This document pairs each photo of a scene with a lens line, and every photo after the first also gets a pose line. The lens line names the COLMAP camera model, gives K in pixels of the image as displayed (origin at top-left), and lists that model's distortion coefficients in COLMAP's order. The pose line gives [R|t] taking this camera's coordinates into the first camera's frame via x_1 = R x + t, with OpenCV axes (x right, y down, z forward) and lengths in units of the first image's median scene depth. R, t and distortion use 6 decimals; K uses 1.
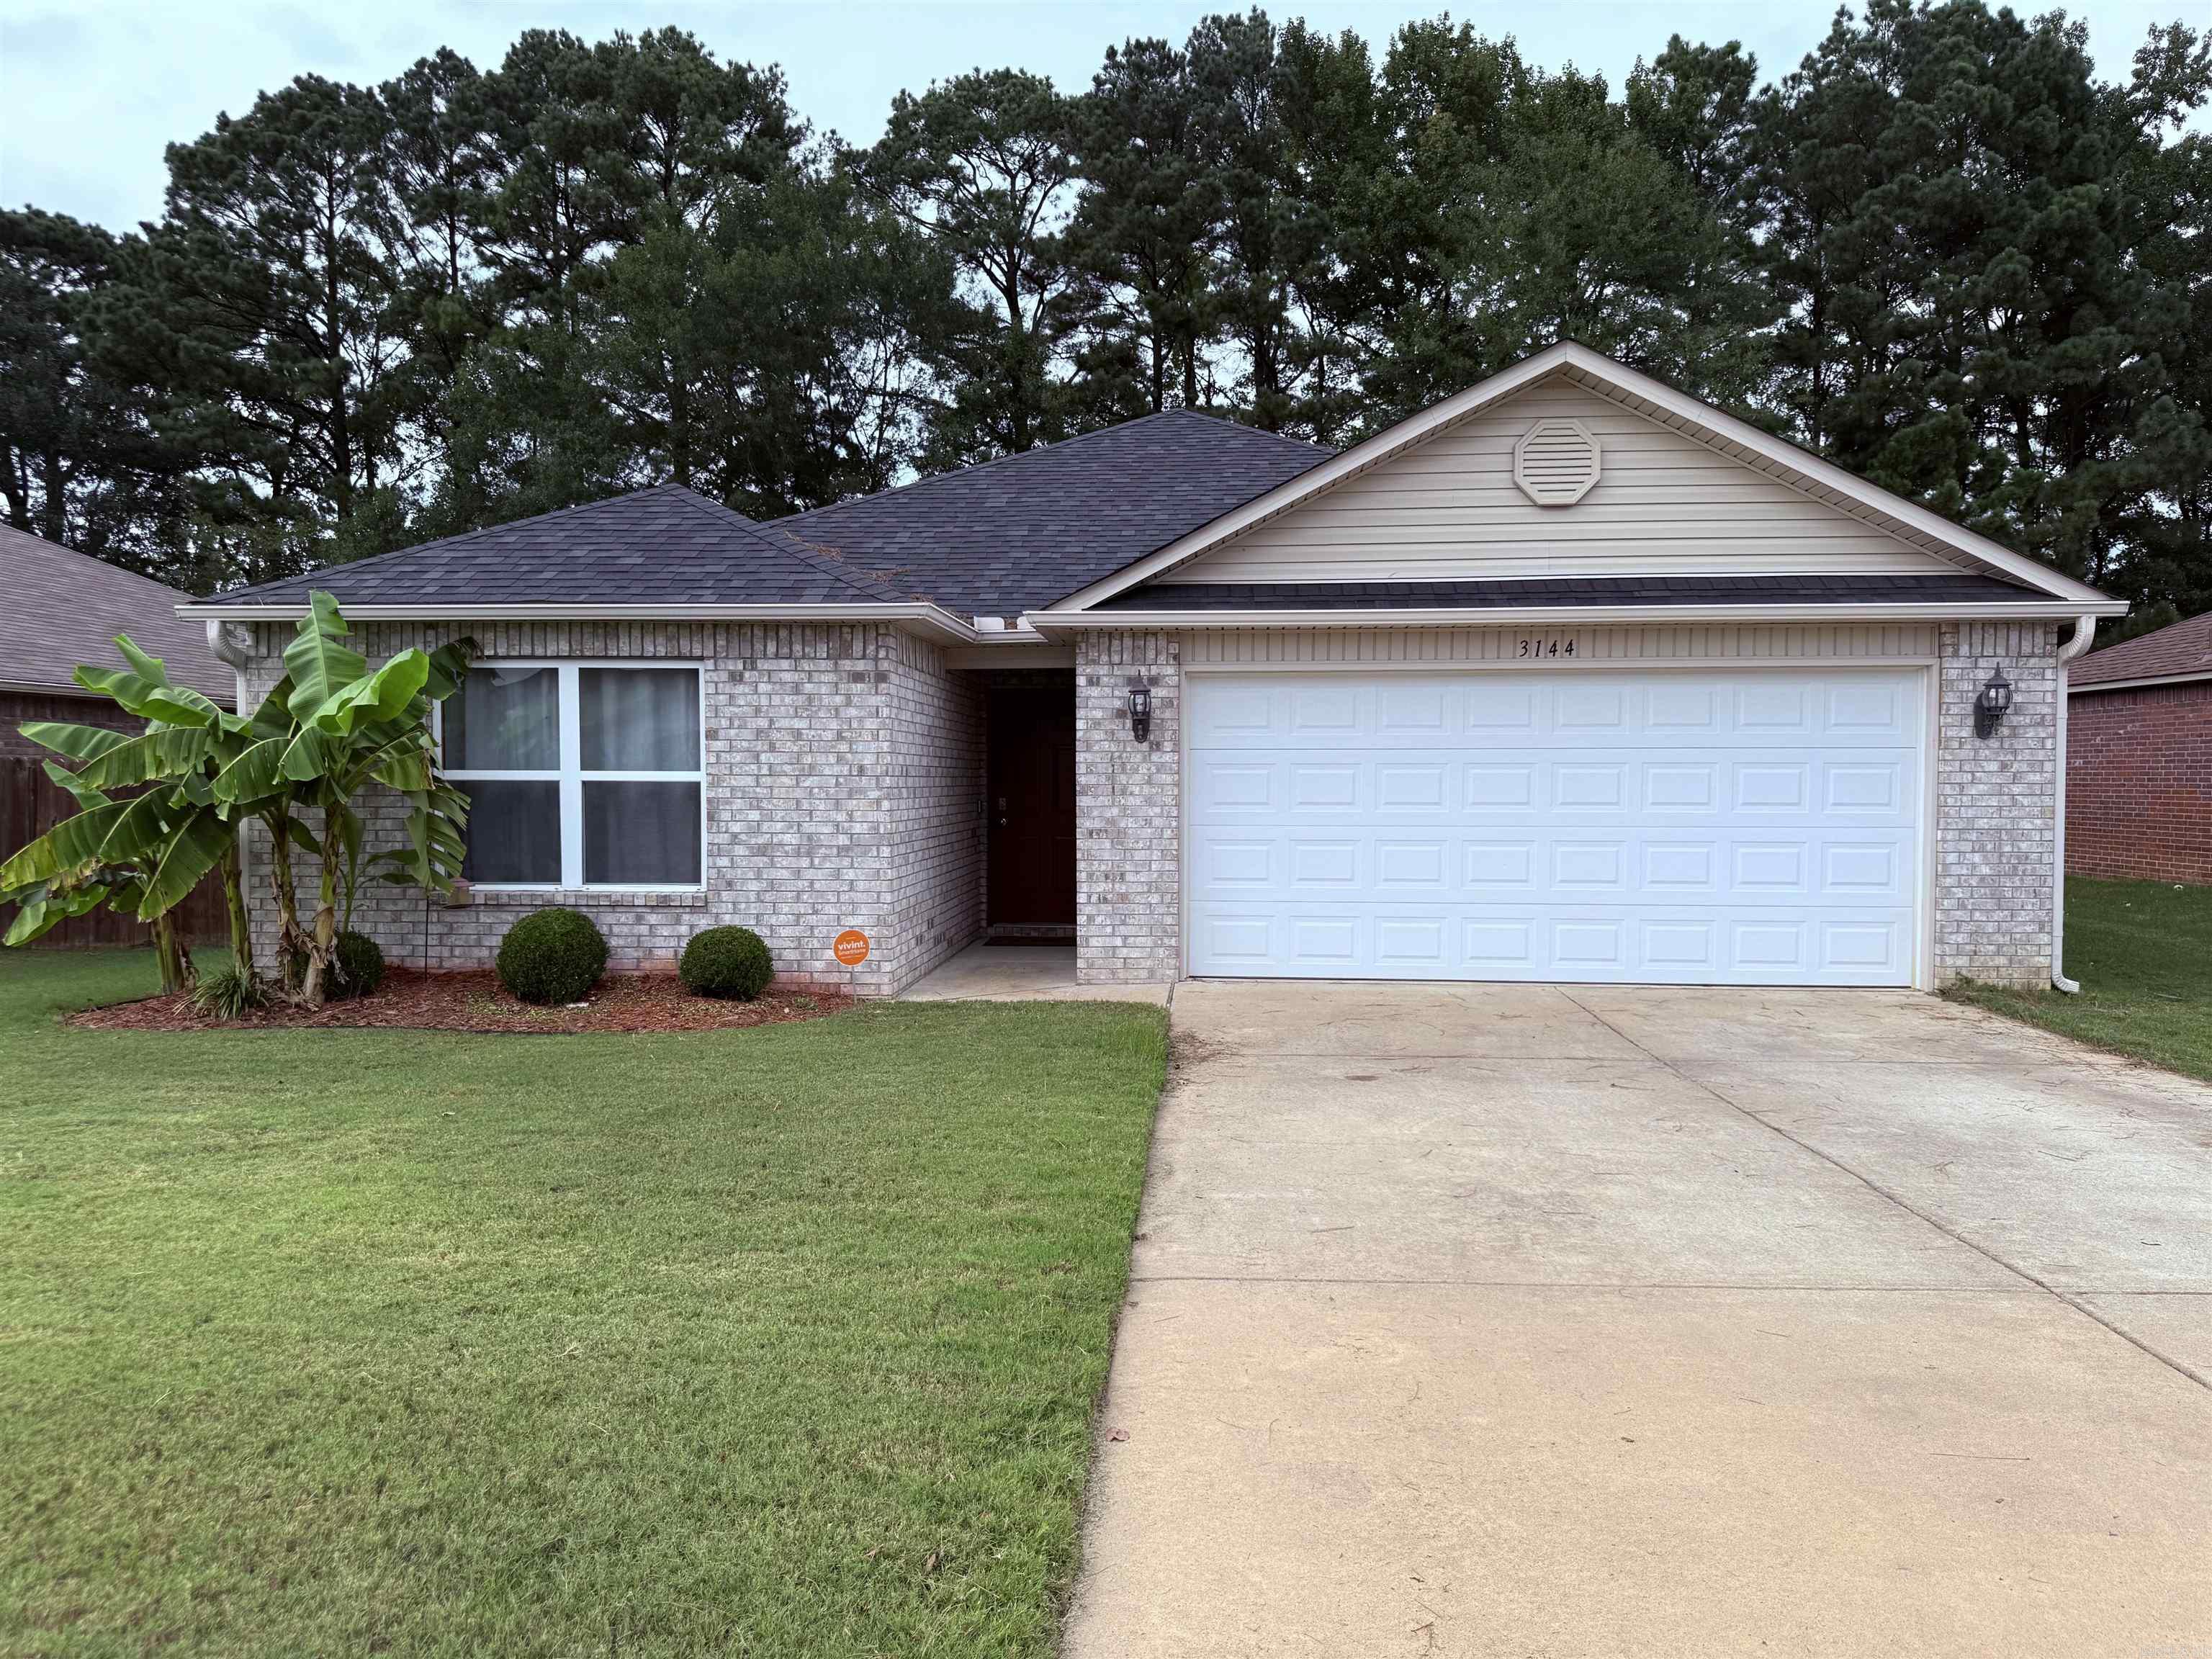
lens RADIAL K [[1551.4, 0, 1104.4], [0, 1551.4, 829.7], [0, 0, 1]] dist [0.028980, -0.010135]
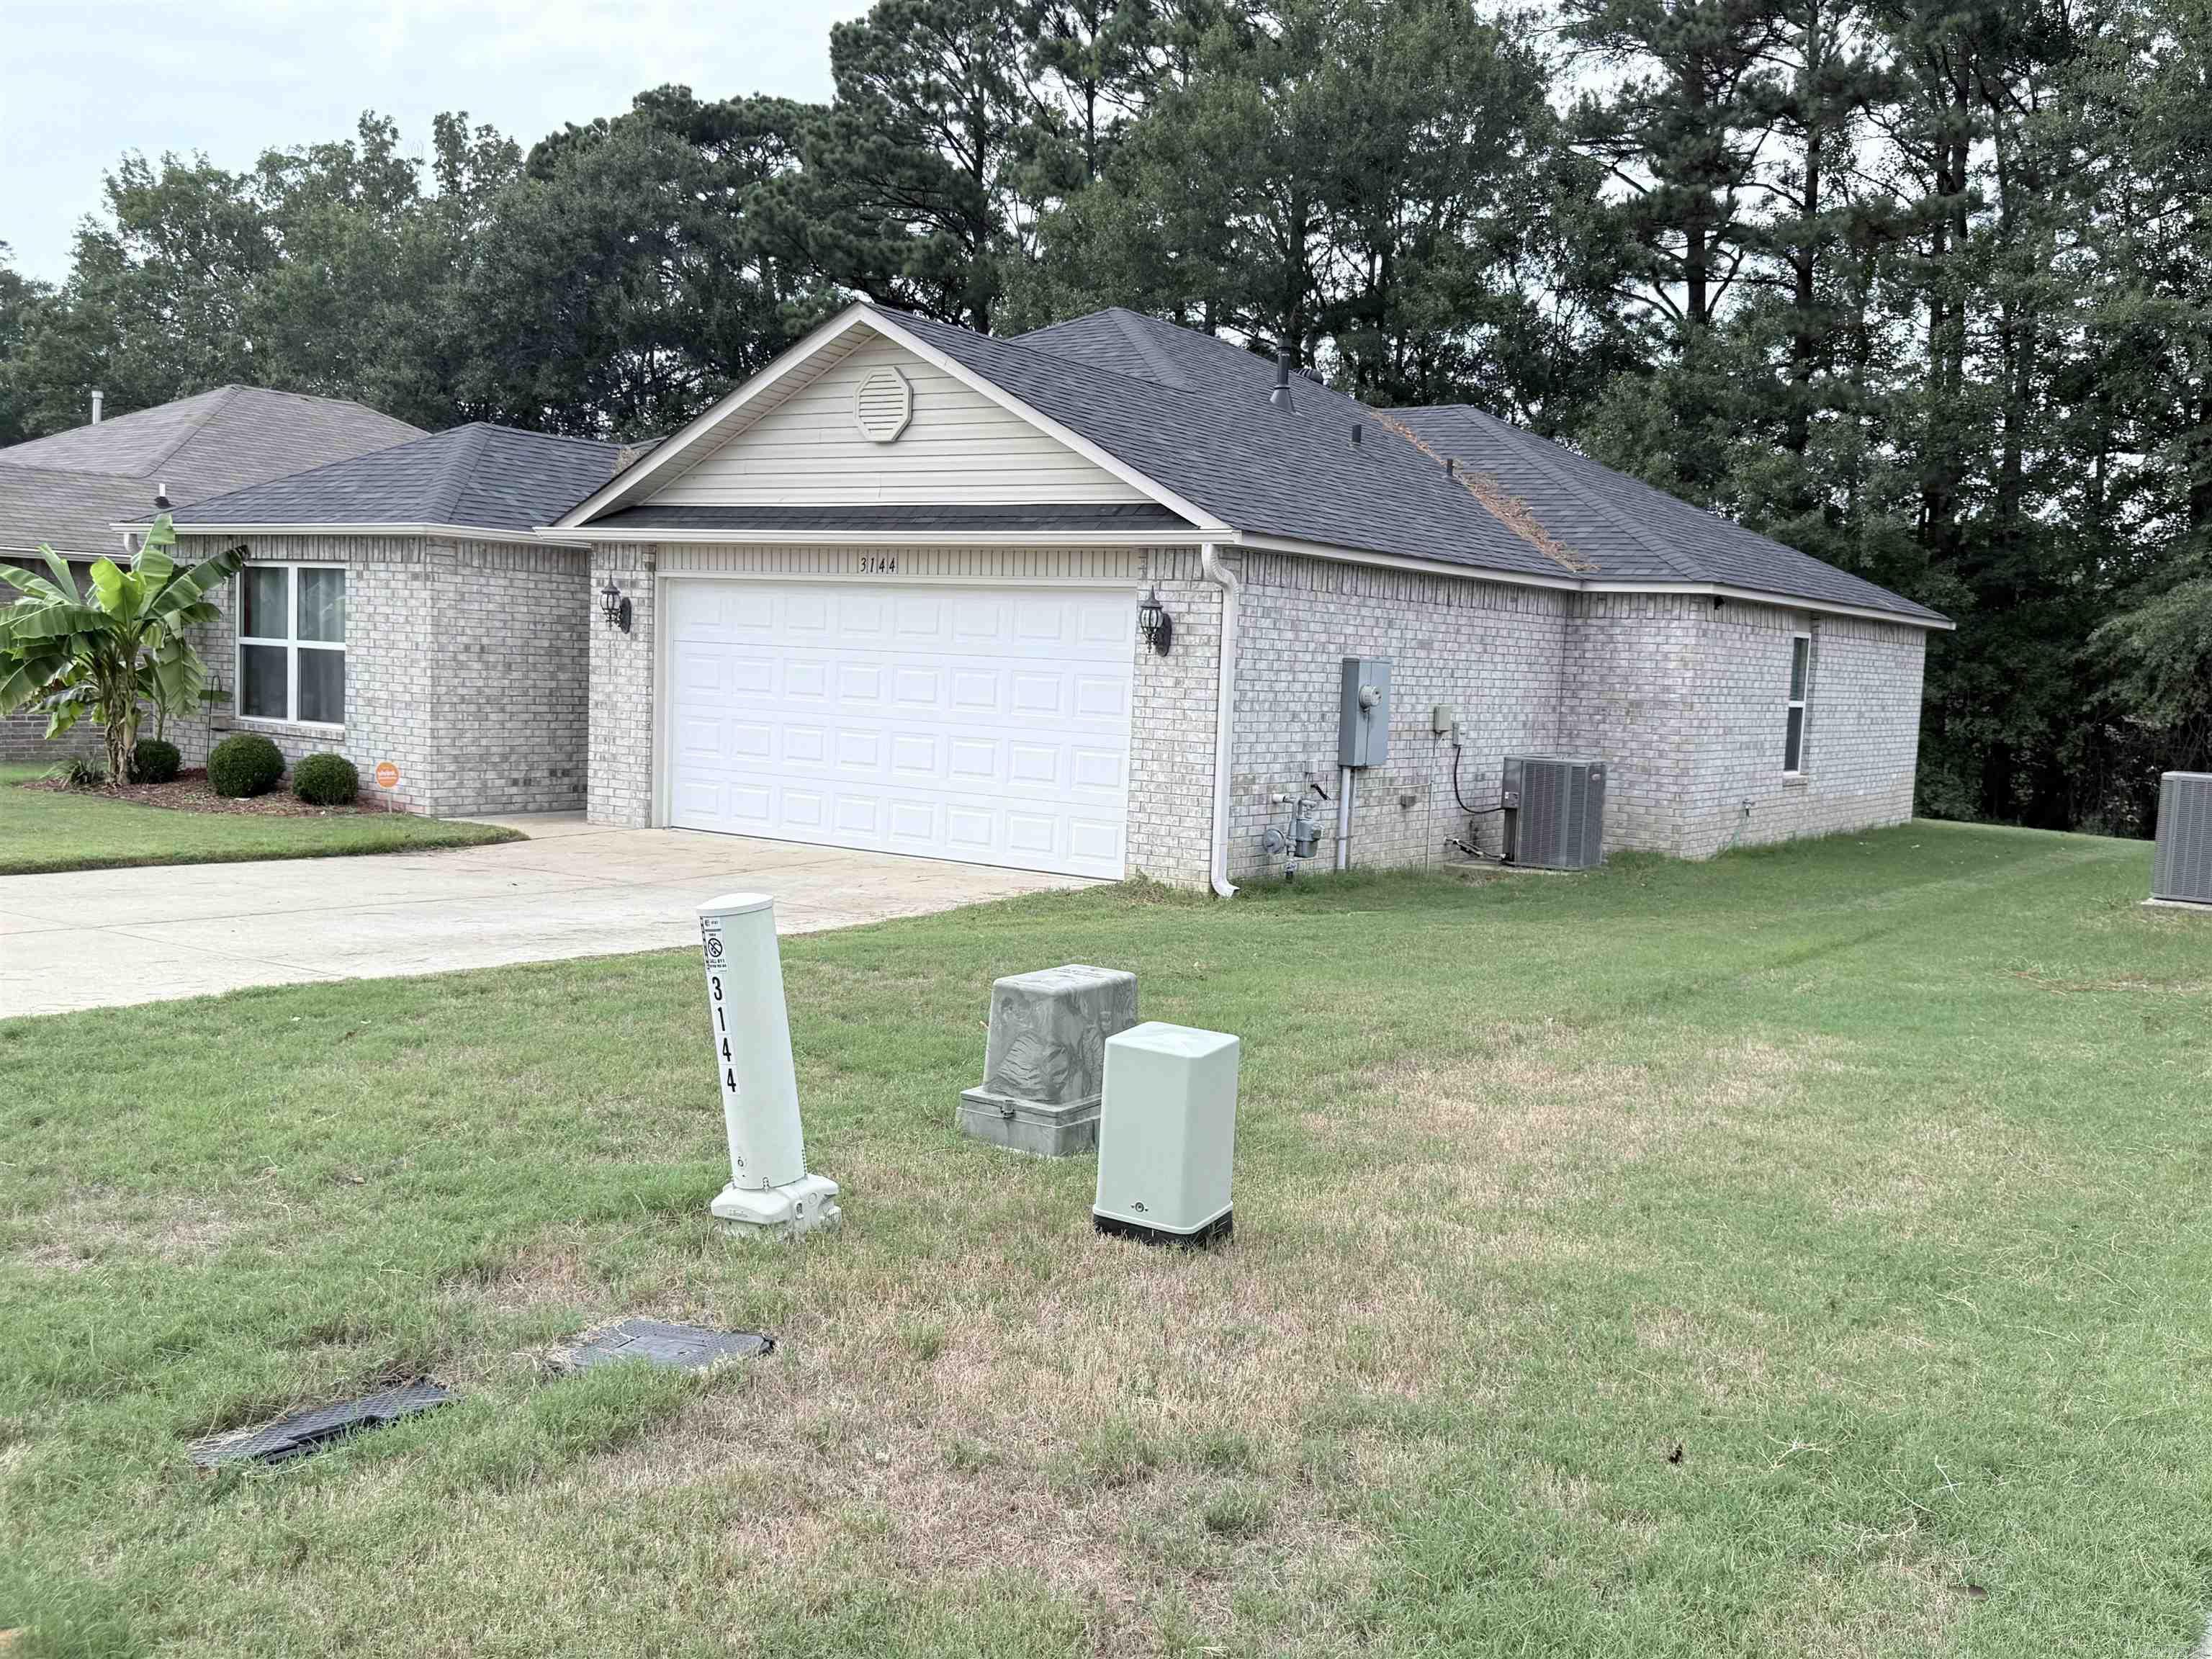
lens RADIAL K [[2021.2, 0, 1105.9], [0, 2021.2, 837.7], [0, 0, 1]] dist [0.011658, 0.000000]
pose [[0.869417, 0.082596, -0.487127, 1.220611], [-0.064908, 0.996477, 0.053112, -0.004439], [0.489797, -0.014558, 0.871715, -0.243582]]
